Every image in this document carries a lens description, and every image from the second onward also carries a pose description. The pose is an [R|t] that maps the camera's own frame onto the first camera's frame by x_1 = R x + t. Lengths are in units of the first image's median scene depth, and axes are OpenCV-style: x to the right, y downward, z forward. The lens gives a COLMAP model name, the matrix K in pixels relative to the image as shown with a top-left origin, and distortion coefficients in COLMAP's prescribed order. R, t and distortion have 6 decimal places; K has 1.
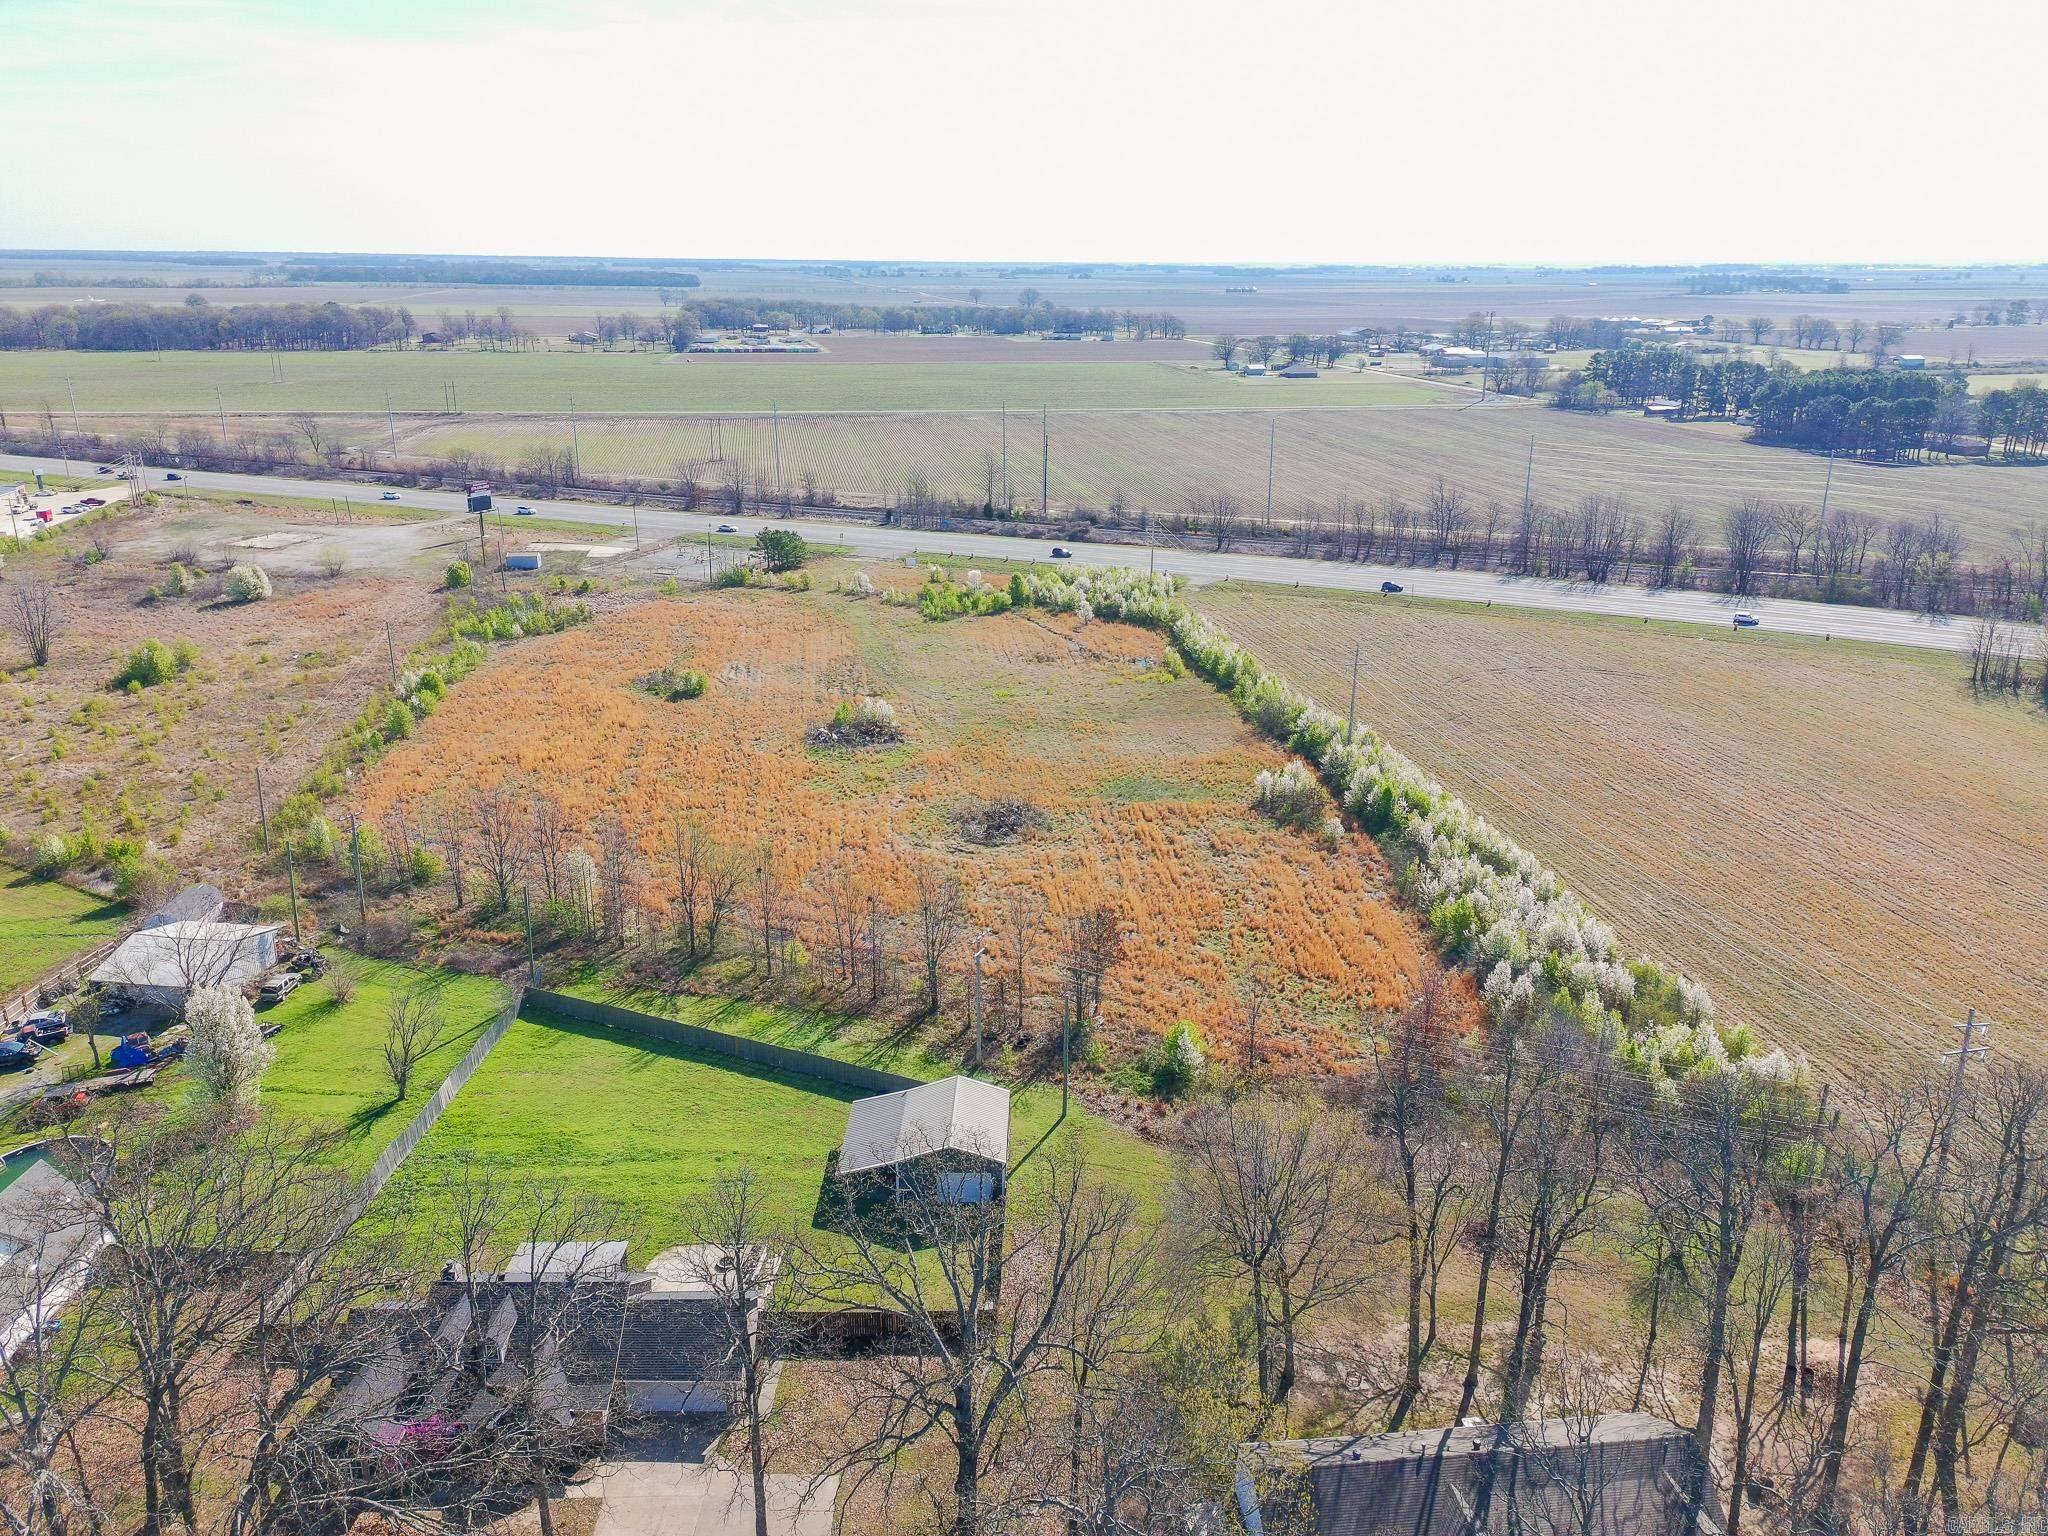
lens RADIAL K [[1467.8, 0, 1024.0], [0, 1467.8, 768.0], [0, 0, 1]] dist [0.076910, -0.058262]
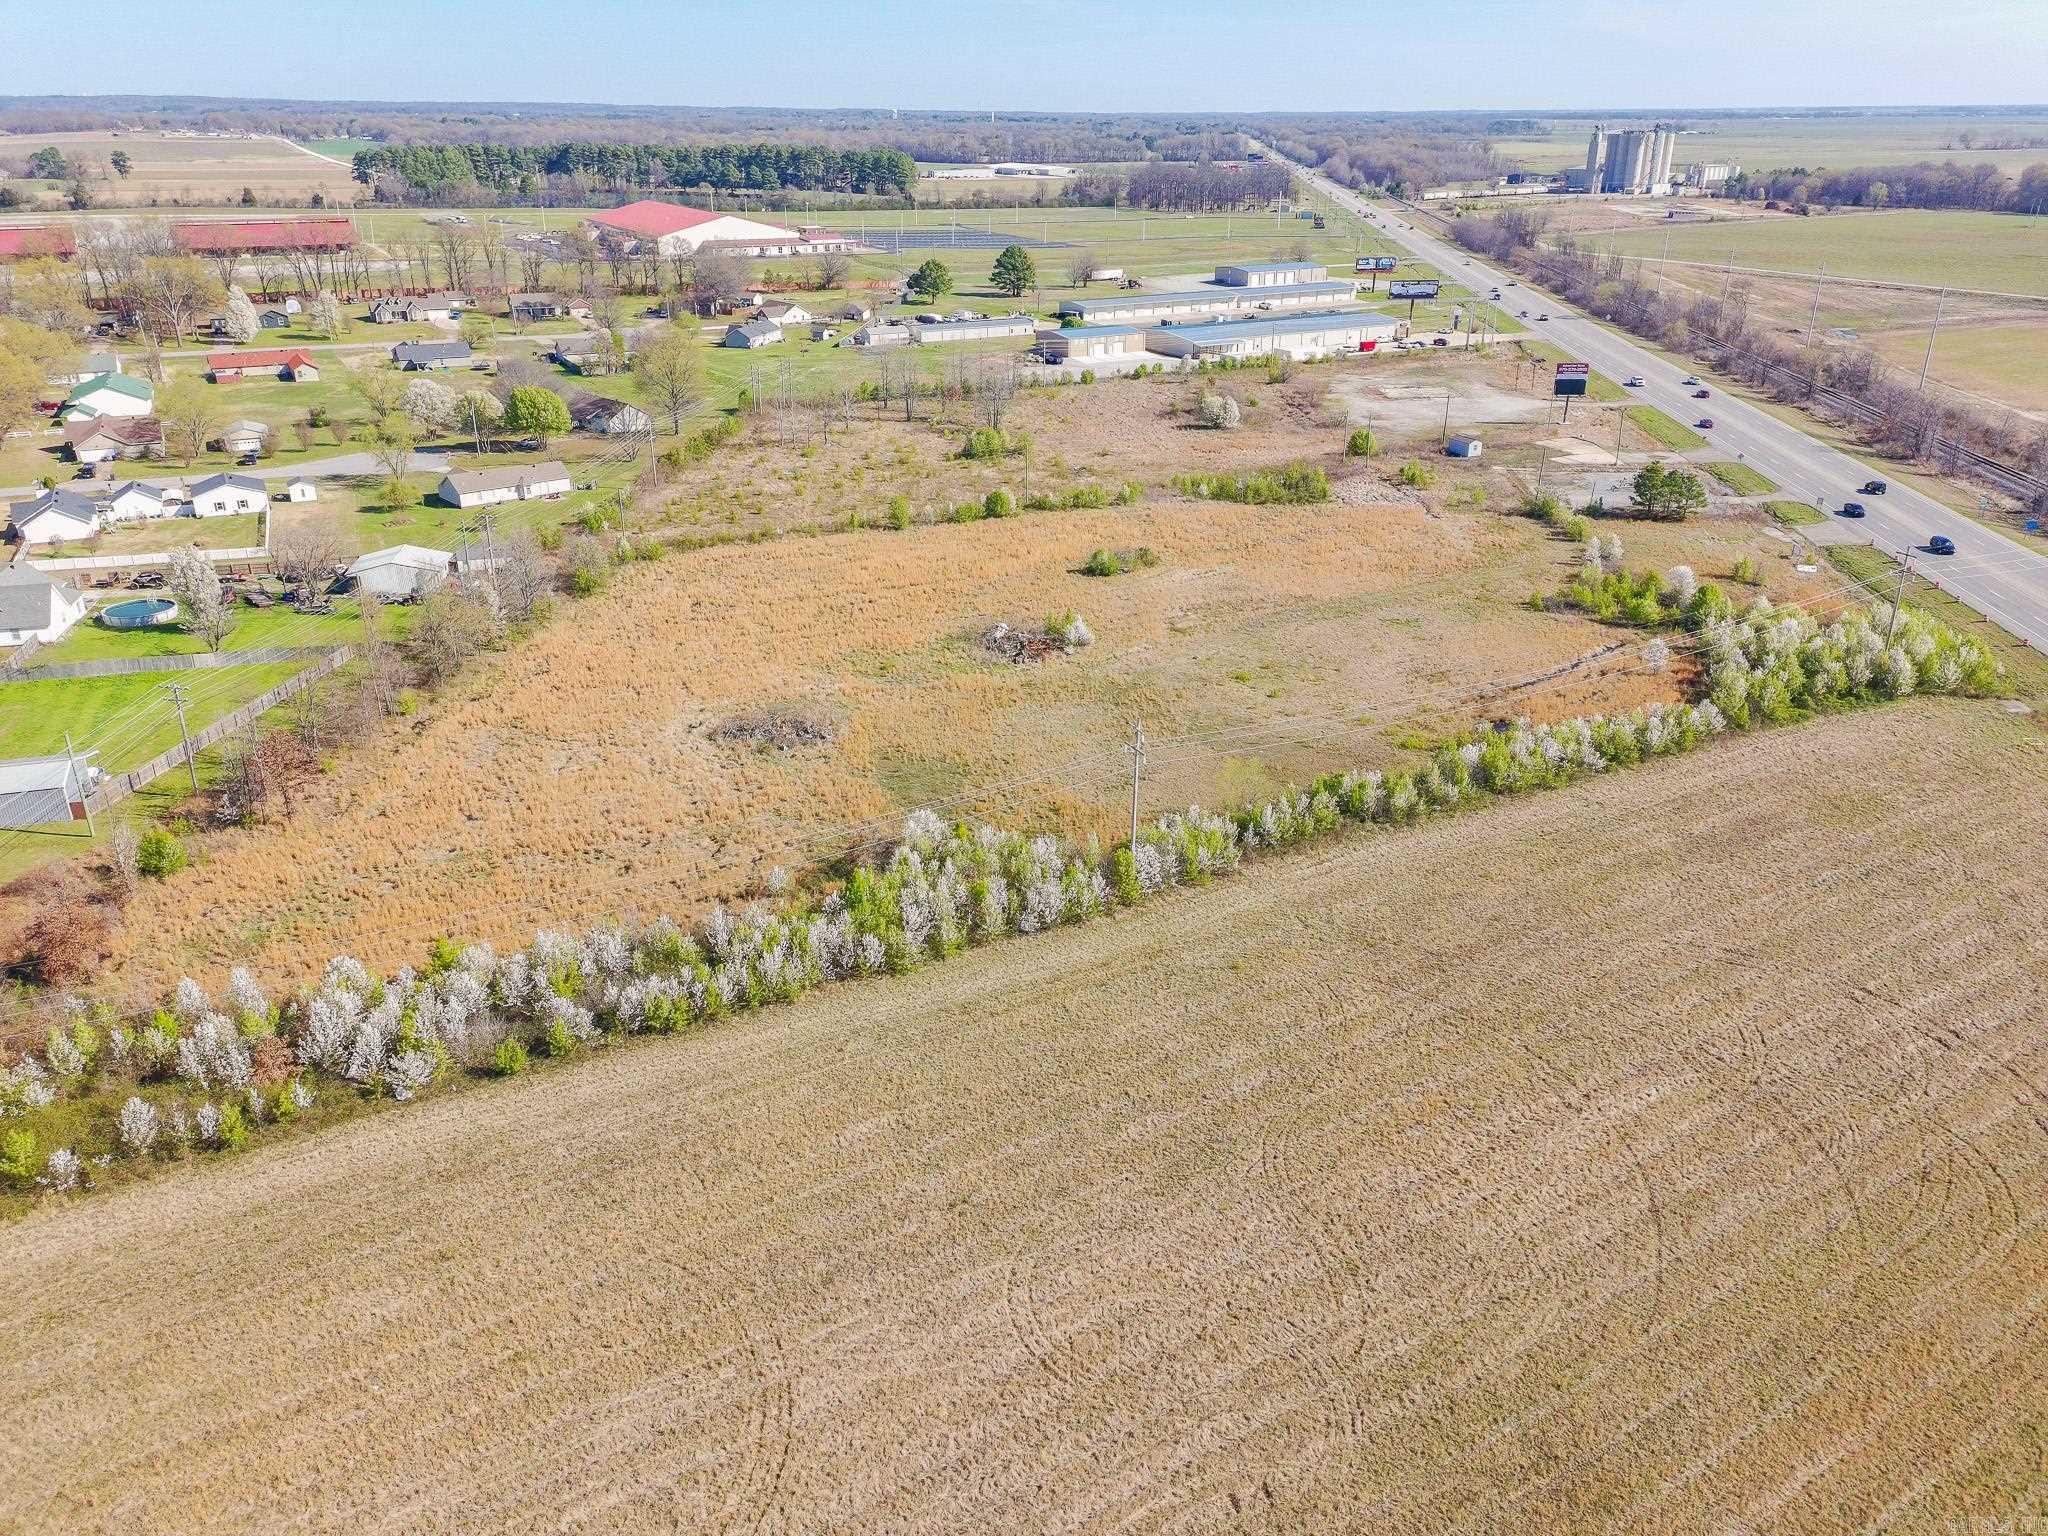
lens RADIAL K [[1467.8, 0, 1024.0], [0, 1467.8, 768.0], [0, 0, 1]] dist [0.076910, -0.058262]
pose [[0.322515, 0.381246, -0.866392, 0.121229], [-0.308353, 0.907690, 0.284635, -0.036267], [0.894931, 0.175356, 0.410302, 0.109368]]
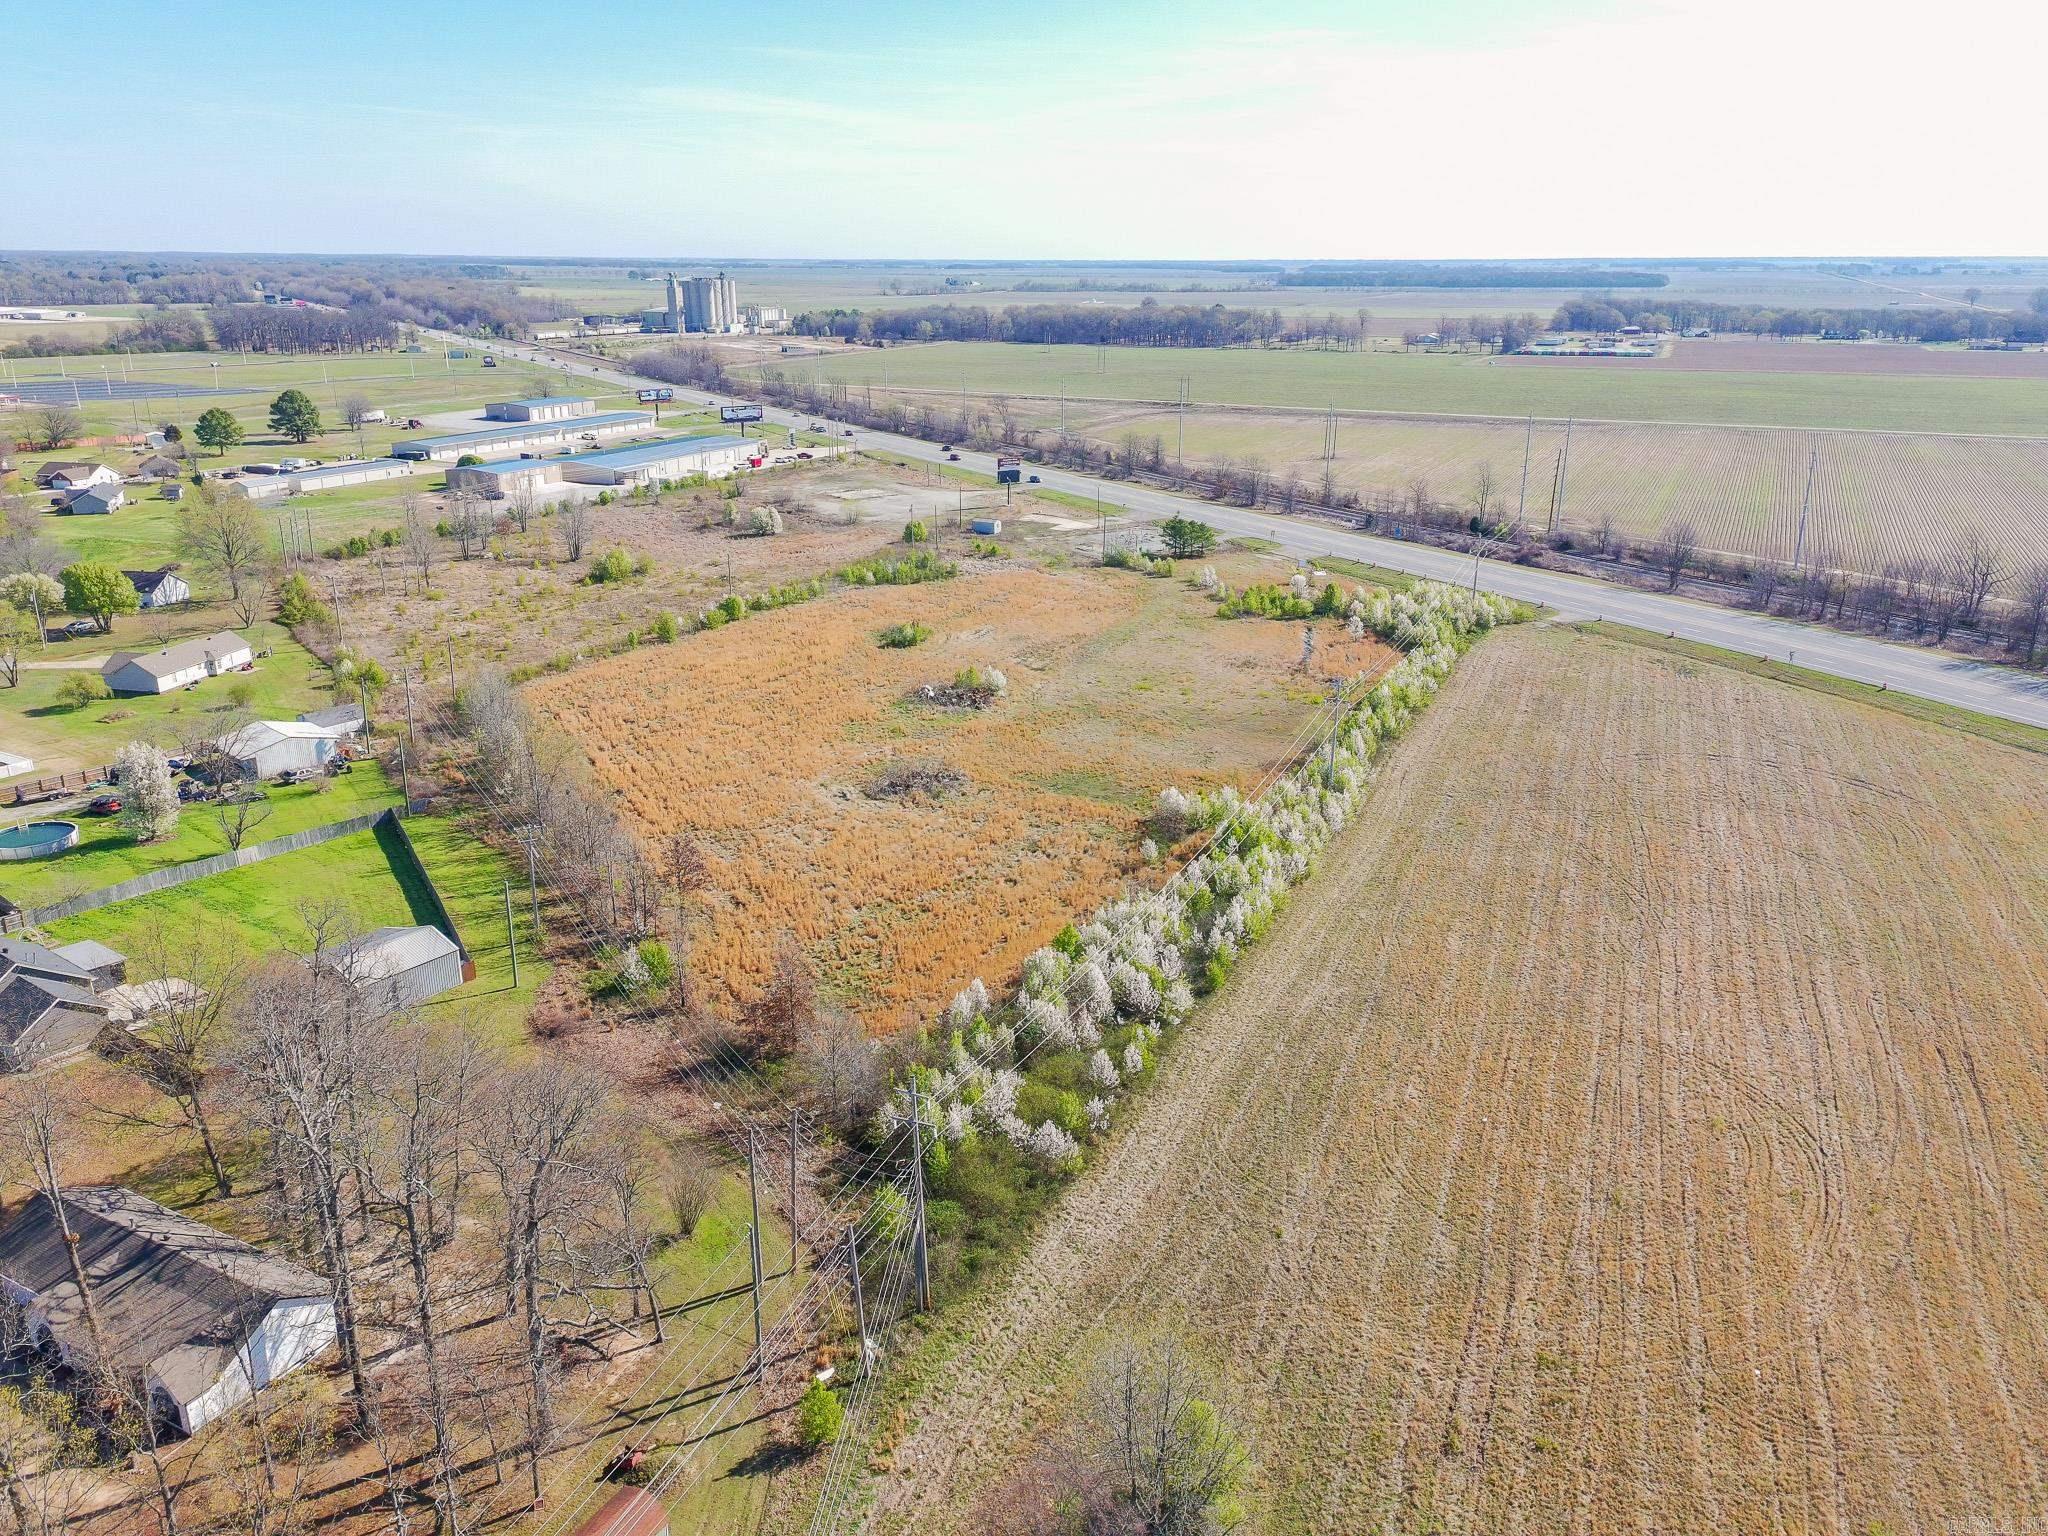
lens RADIAL K [[1494.0, 0, 1024.0], [0, 1494.0, 768.0], [0, 0, 1]] dist [0.071966, -0.046329]
pose [[0.820236, 0.183197, -0.541897, 0.089925], [-0.186844, 0.981172, 0.048887, -0.005887], [0.540650, 0.061151, 0.839022, 0.021026]]
